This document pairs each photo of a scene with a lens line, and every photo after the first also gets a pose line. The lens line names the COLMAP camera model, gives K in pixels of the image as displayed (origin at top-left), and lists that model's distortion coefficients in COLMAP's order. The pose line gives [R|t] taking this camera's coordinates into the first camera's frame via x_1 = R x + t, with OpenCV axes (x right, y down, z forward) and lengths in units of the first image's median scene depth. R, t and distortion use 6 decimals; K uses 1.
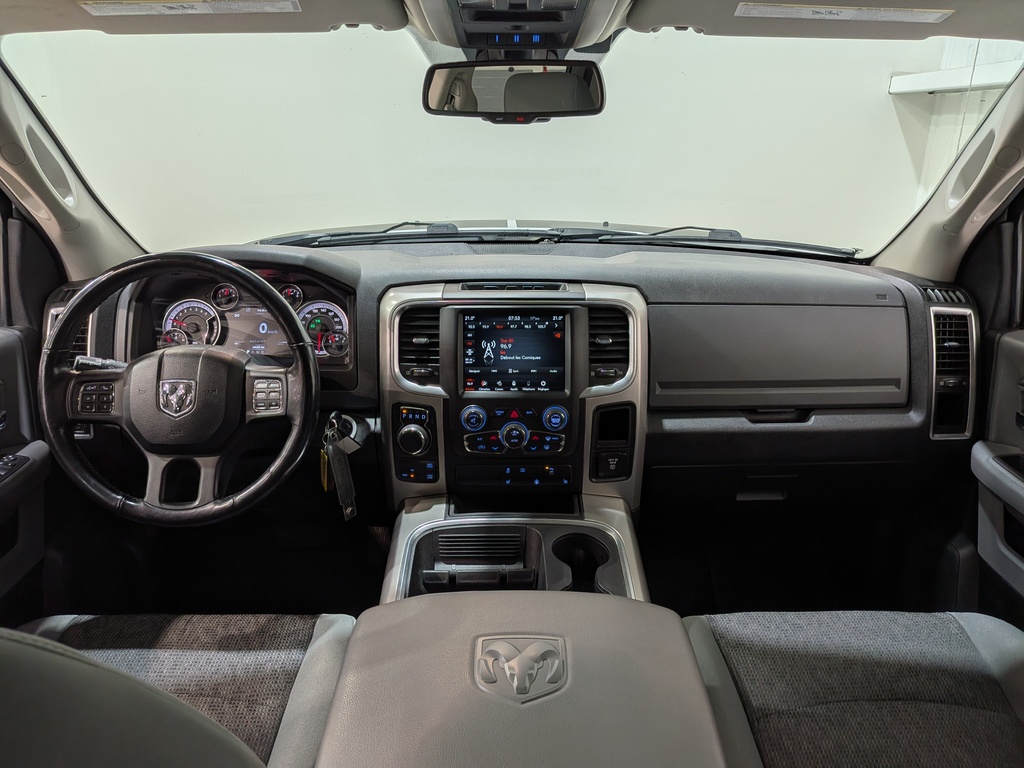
lens RADIAL K [[733.9, 0, 521.5], [0, 733.9, 385.0], [0, 0, 1]] dist [0.074176, -0.126008]
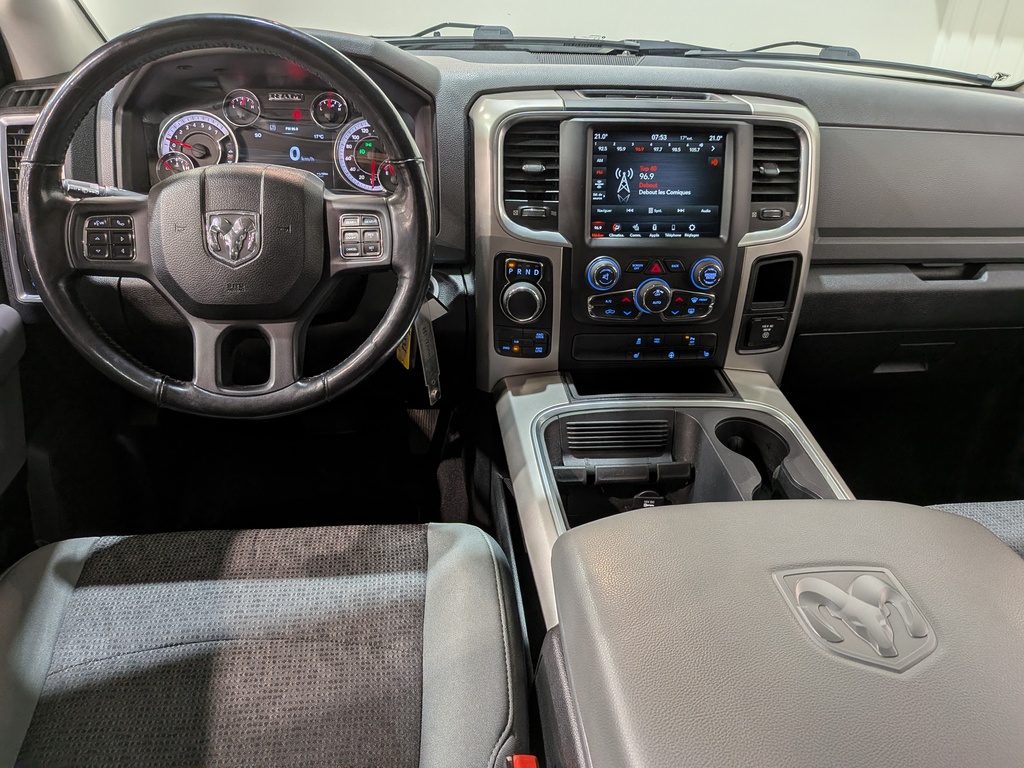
lens RADIAL K [[733.9, 0, 508.3], [0, 733.9, 384.4], [0, 0, 1]] dist [0.074176, -0.126008]
pose [[0.995506, -0.013257, 0.093764, -0.235965], [-0.002719, 0.985742, 0.168239, 0.030180], [-0.094658, -0.167738, 0.981277, 0.232689]]
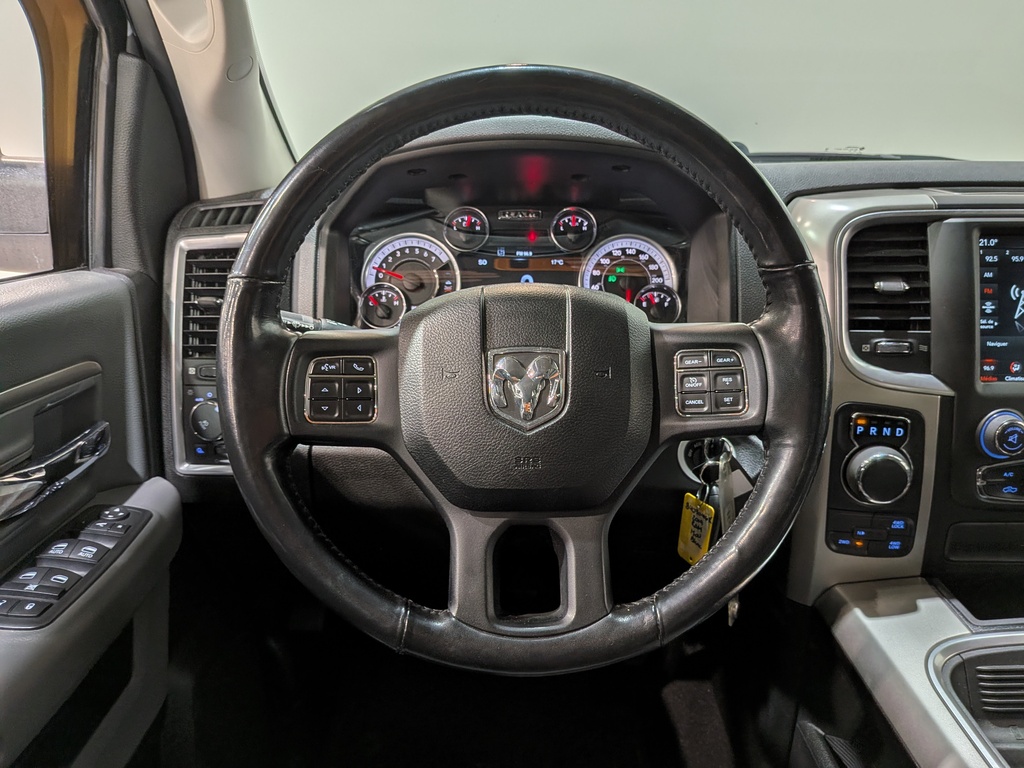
lens RADIAL K [[733.9, 0, 521.1], [0, 733.9, 393.5], [0, 0, 1]] dist [0.074176, -0.126008]
pose [[0.999994, -0.003222, -0.001503, -0.401226], [0.003191, 0.999786, -0.020421, 0.026056], [0.001569, 0.020416, 0.999790, 0.472202]]
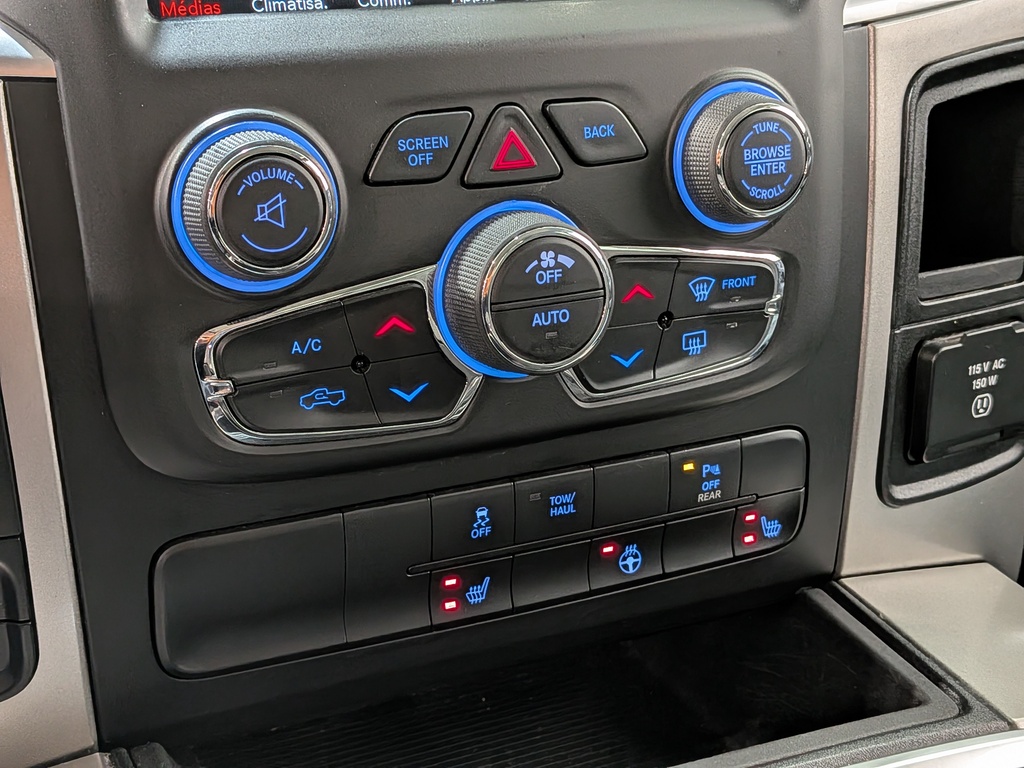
lens RADIAL K [[1469.0, 0, 465.0], [0, 1469.0, 376.3], [0, 0, 1]] dist [0.077320, 0.000000]
pose [[0.923496, -0.141054, 0.356732, -0.133466], [0.130664, 0.989999, 0.053192, 0.068116], [-0.360668, -0.002510, 0.932691, 0.710685]]
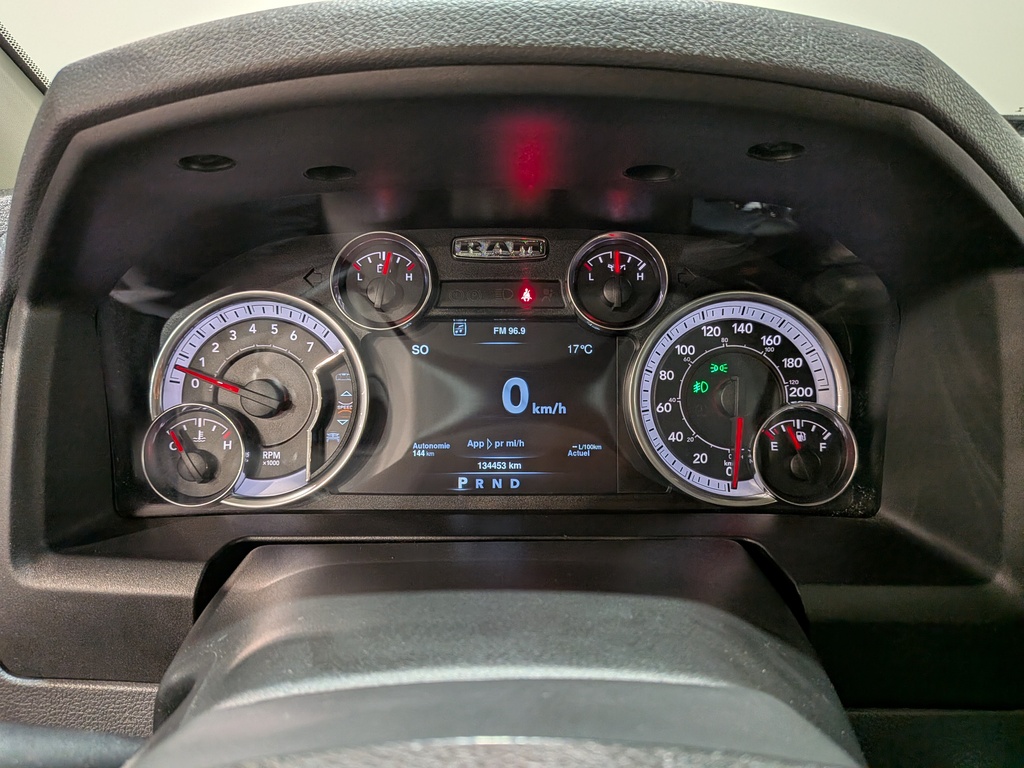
lens RADIAL K [[733.9, 0, 512.5], [0, 733.9, 395.0], [0, 0, 1]] dist [0.074176, -0.126008]
pose [[0.999946, -0.005054, -0.009074, -0.394957], [0.005302, 0.999607, 0.027516, -0.095994], [0.008932, -0.027563, 0.999580, 0.826817]]
